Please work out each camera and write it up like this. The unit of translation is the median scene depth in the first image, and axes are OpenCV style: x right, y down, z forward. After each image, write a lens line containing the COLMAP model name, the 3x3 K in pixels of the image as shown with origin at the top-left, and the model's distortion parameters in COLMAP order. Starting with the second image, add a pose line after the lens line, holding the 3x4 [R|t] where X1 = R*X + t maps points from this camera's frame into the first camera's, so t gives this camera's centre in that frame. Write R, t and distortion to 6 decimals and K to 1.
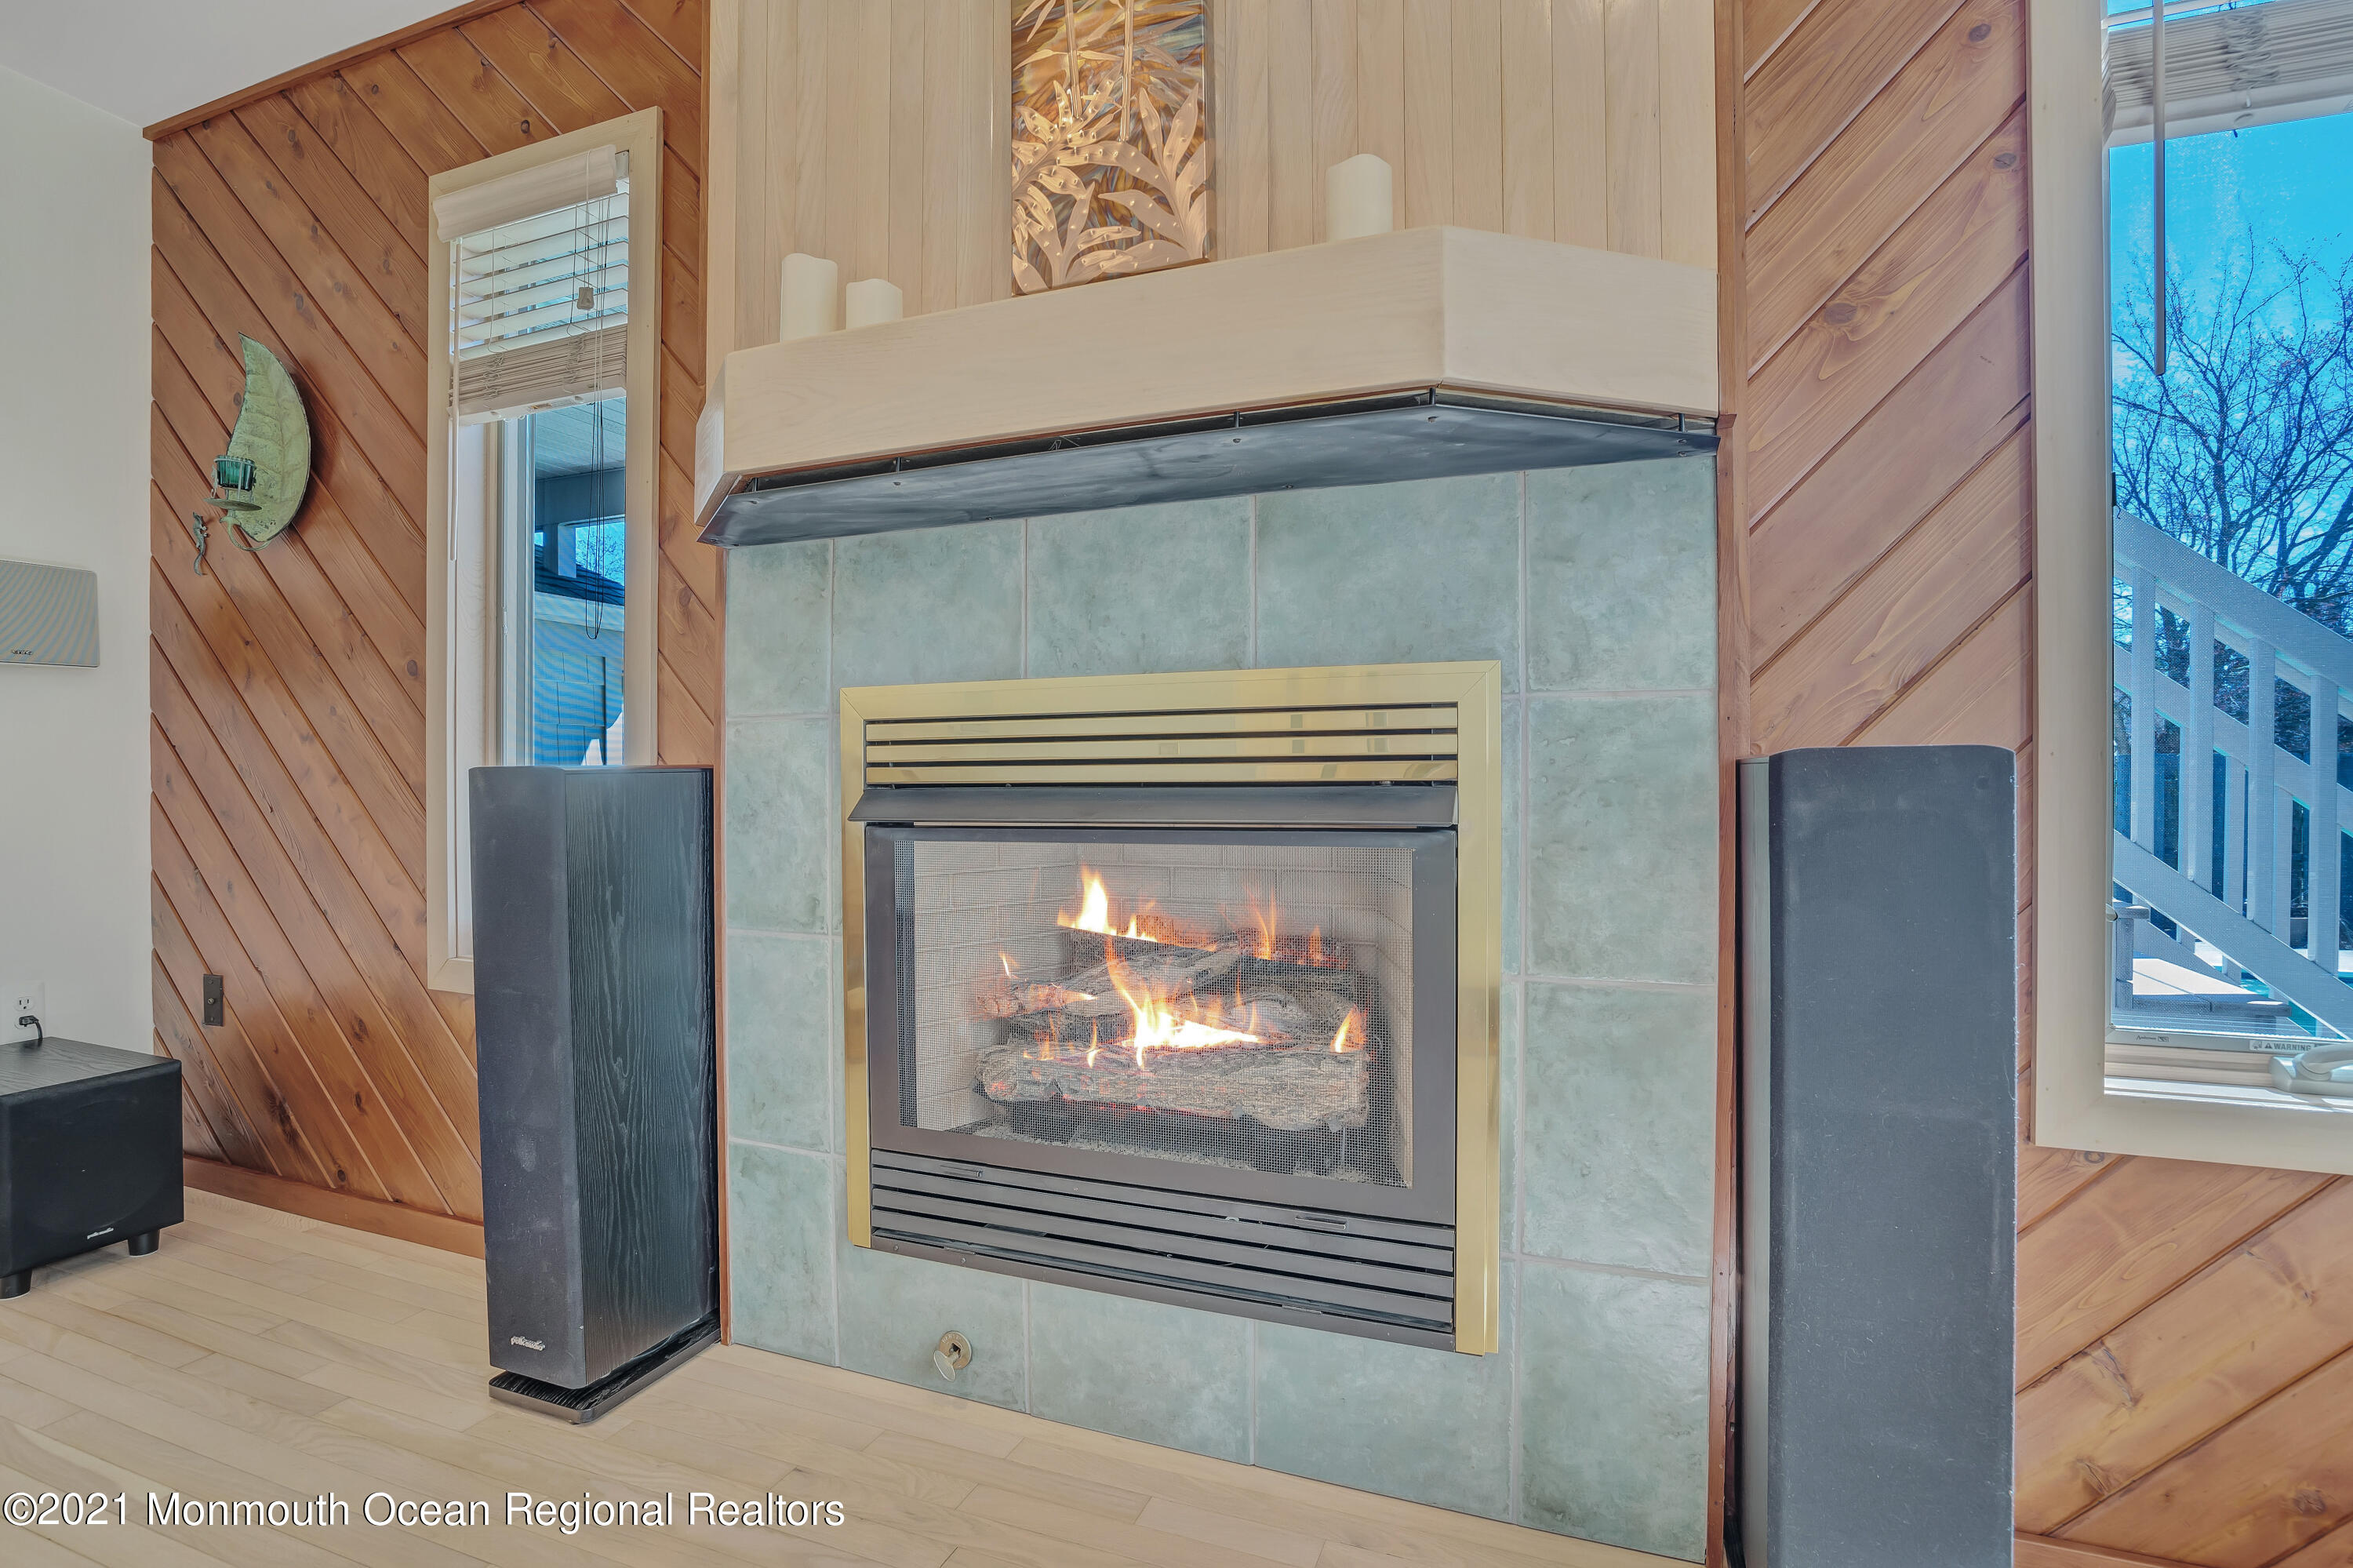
lens RADIAL K [[1124.9, 0, 1179.5], [0, 1124.9, 785.9], [0, 0, 1]] dist [-0.069914, 0.030257]
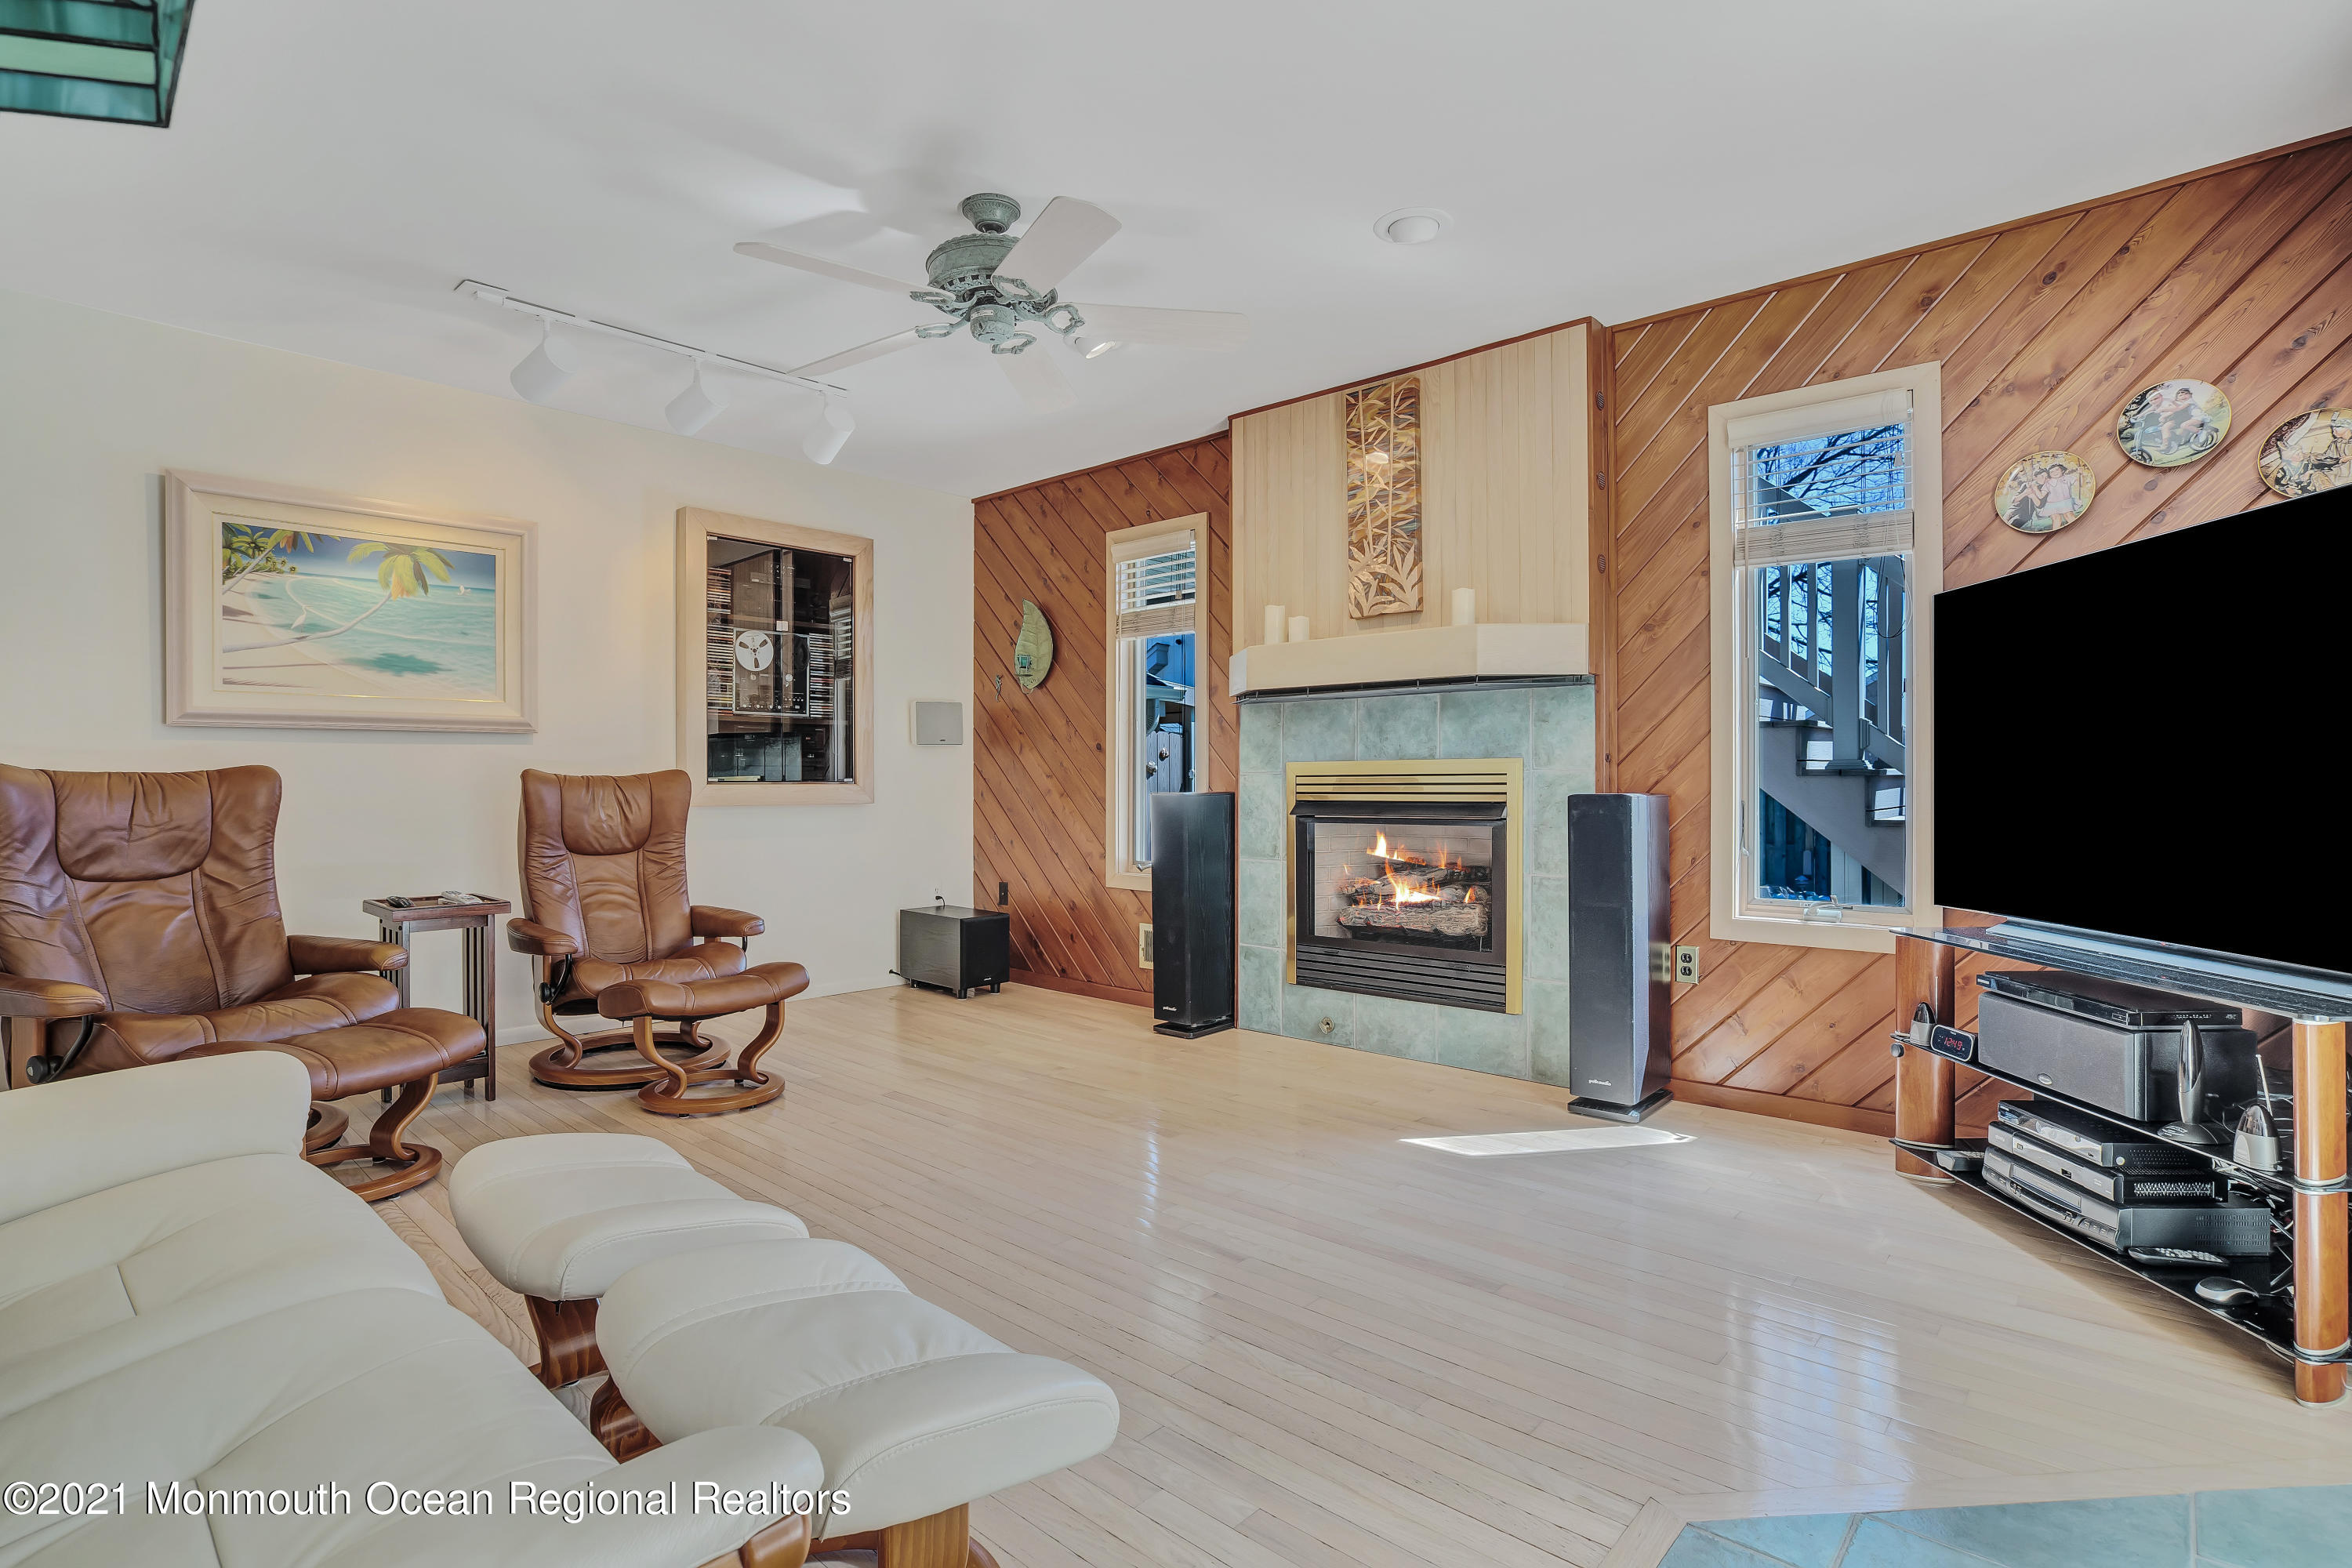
lens RADIAL K [[1124.4, 0, 1179.0], [0, 1124.4, 785.9], [0, 0, 1]] dist [-0.069914, 0.030257]
pose [[0.934306, 0.002839, -0.356461, 0.395202], [-0.003034, 0.999995, 0.000011, -0.035230], [0.356459, 0.001071, 0.934310, -1.534602]]
